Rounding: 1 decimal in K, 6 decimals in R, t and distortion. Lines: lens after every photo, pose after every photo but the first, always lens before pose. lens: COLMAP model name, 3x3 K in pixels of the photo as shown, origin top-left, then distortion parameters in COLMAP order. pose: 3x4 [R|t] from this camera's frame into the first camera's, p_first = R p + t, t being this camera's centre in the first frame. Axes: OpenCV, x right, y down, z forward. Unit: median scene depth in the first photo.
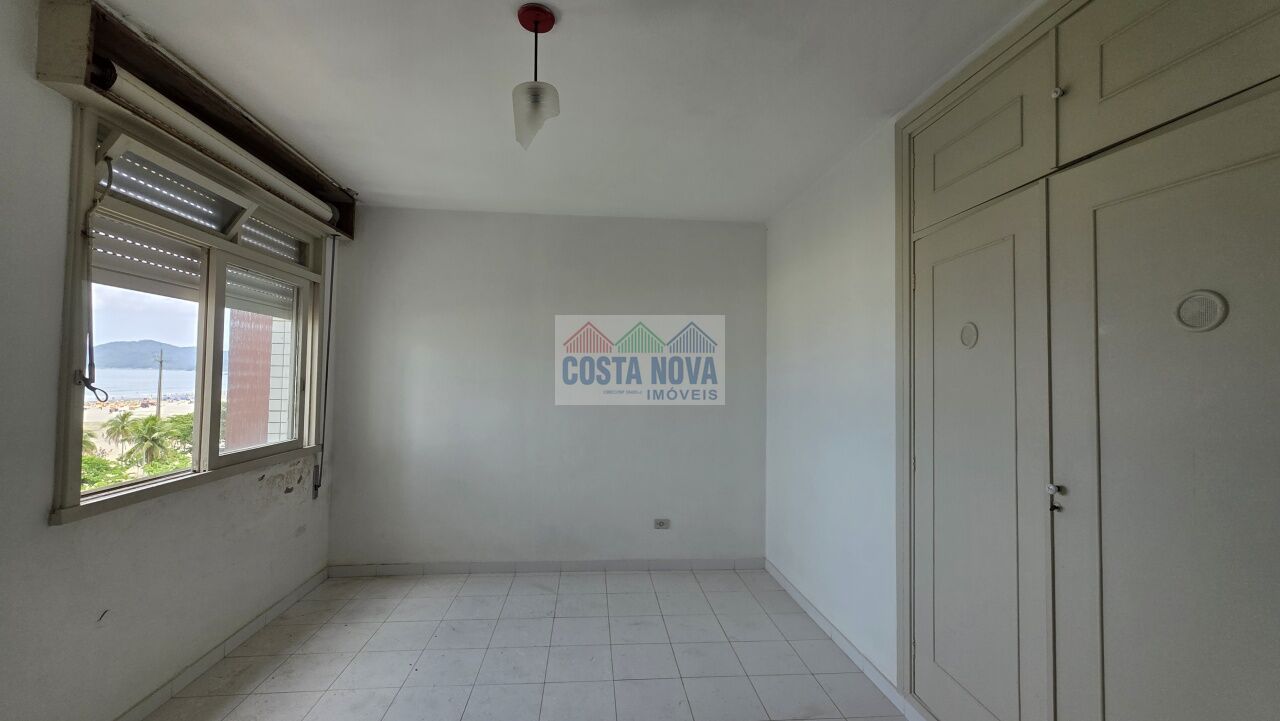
lens RADIAL K [[507.7, 0, 634.0], [0, 507.7, 362.8], [0, 0, 1]] dist [0.010380, -0.001290]
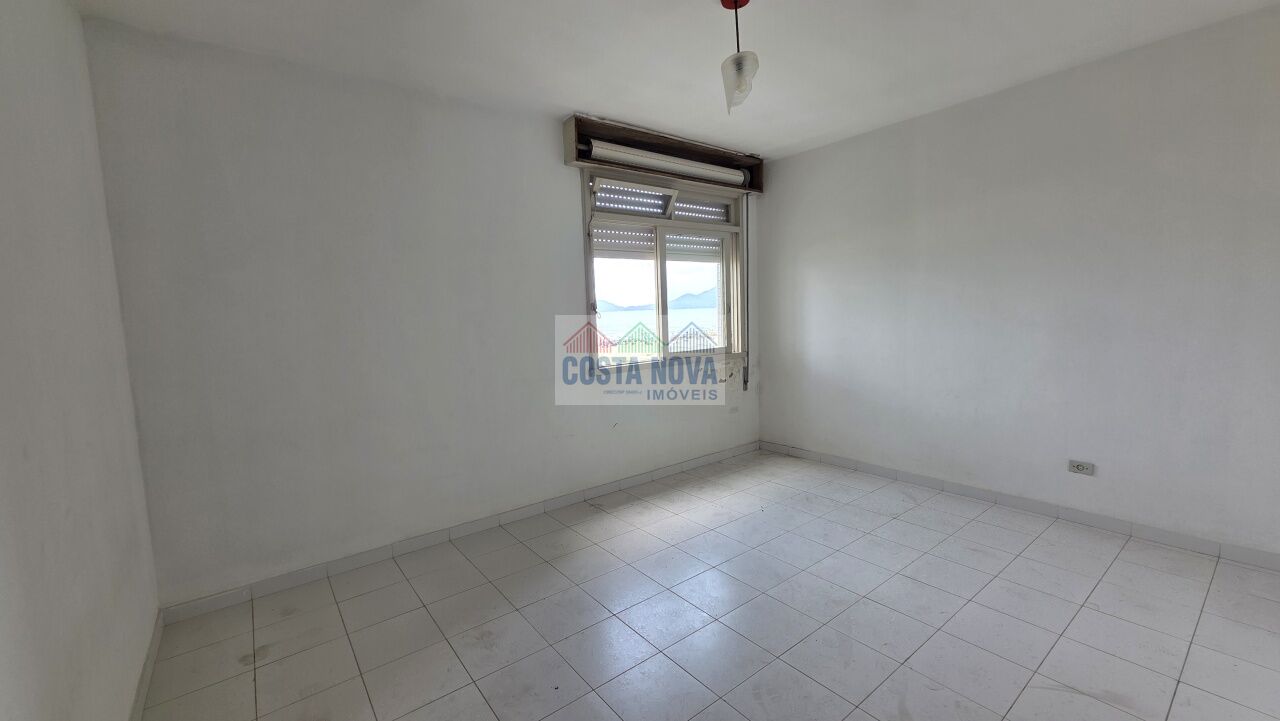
lens RADIAL K [[507.7, 0, 649.0], [0, 507.7, 360.7], [0, 0, 1]] dist [0.010380, -0.001290]
pose [[0.558593, 0.045399, -0.828199, 0.403170], [0.068714, 0.992536, 0.100752, 0.029685], [0.826591, -0.113188, 0.551304, 0.025355]]
